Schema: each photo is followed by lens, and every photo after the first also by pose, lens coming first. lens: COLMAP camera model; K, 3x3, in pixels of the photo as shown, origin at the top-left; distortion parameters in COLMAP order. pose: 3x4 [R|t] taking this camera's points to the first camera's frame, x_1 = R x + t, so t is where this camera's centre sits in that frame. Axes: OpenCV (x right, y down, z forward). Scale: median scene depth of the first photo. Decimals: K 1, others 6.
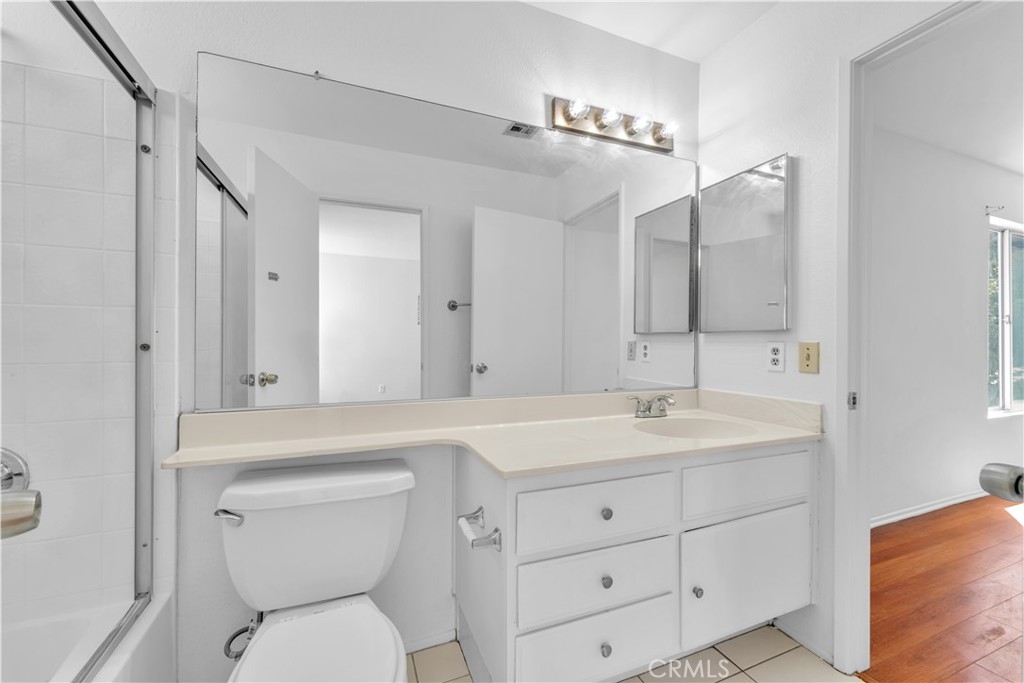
lens RADIAL K [[408.4, 0, 510.3], [0, 408.4, 338.6], [0, 0, 1]] dist [0.005725, -0.001175]
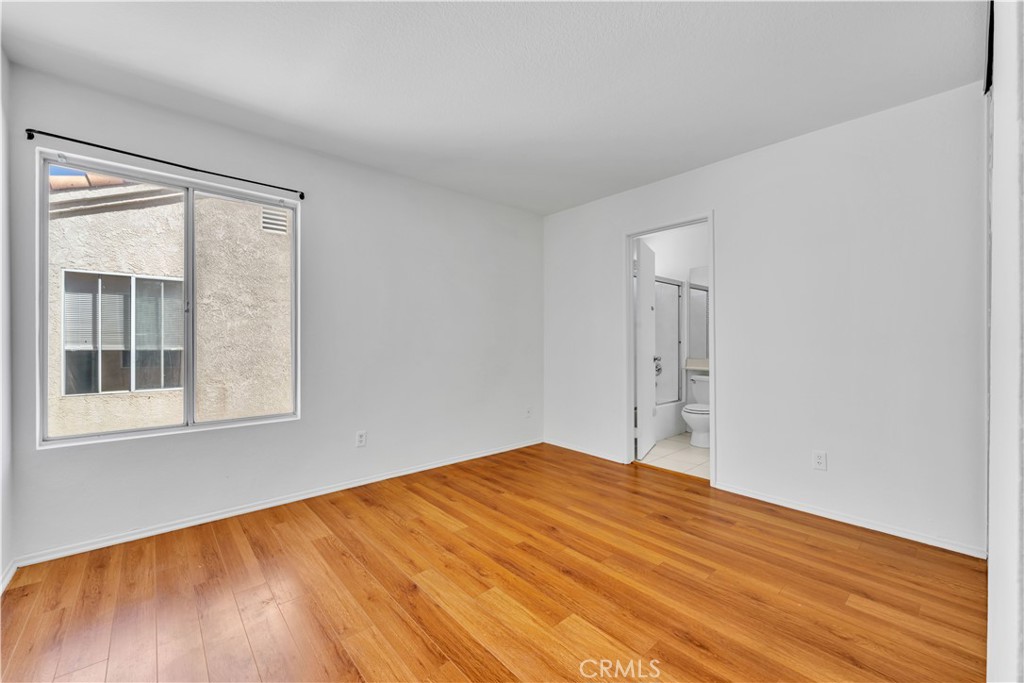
lens RADIAL K [[408.4, 0, 508.5], [0, 408.4, 339.4], [0, 0, 1]] dist [0.005725, -0.001175]
pose [[0.330519, -0.009686, -0.943750, 2.287645], [0.004865, 0.999952, -0.008560, 0.013765], [0.943787, -0.001762, 0.330550, -1.892699]]
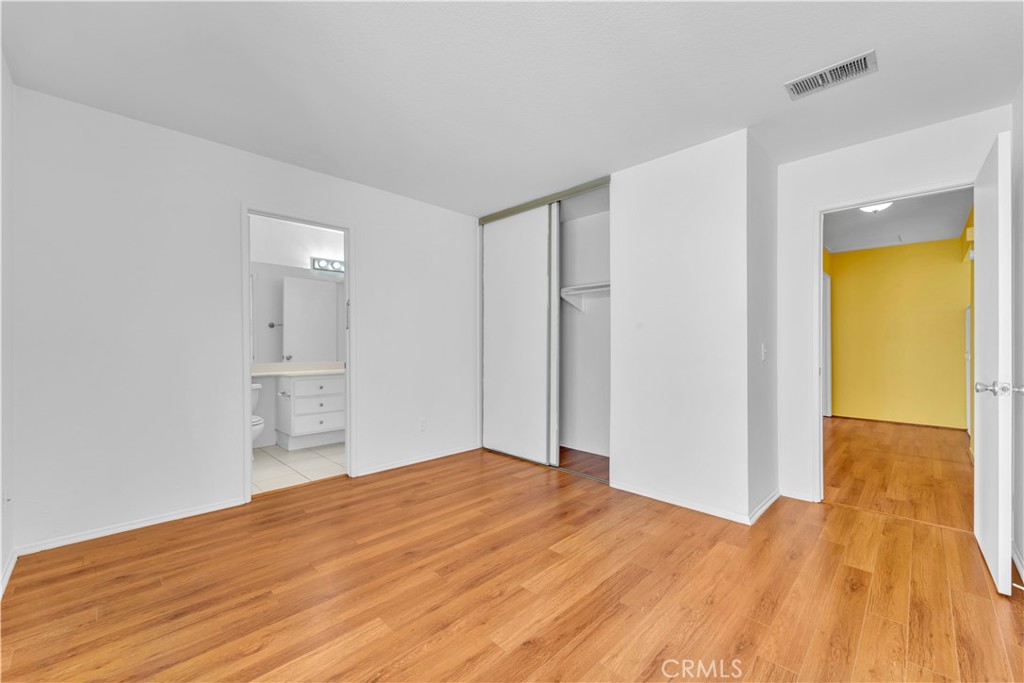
lens RADIAL K [[408.4, 0, 516.6], [0, 408.4, 345.4], [0, 0, 1]] dist [0.005725, -0.001175]
pose [[0.915582, -0.008119, 0.402048, 0.317046], [0.004408, 0.999939, 0.010155, -0.007045], [-0.402106, -0.007526, 0.915562, -2.796552]]
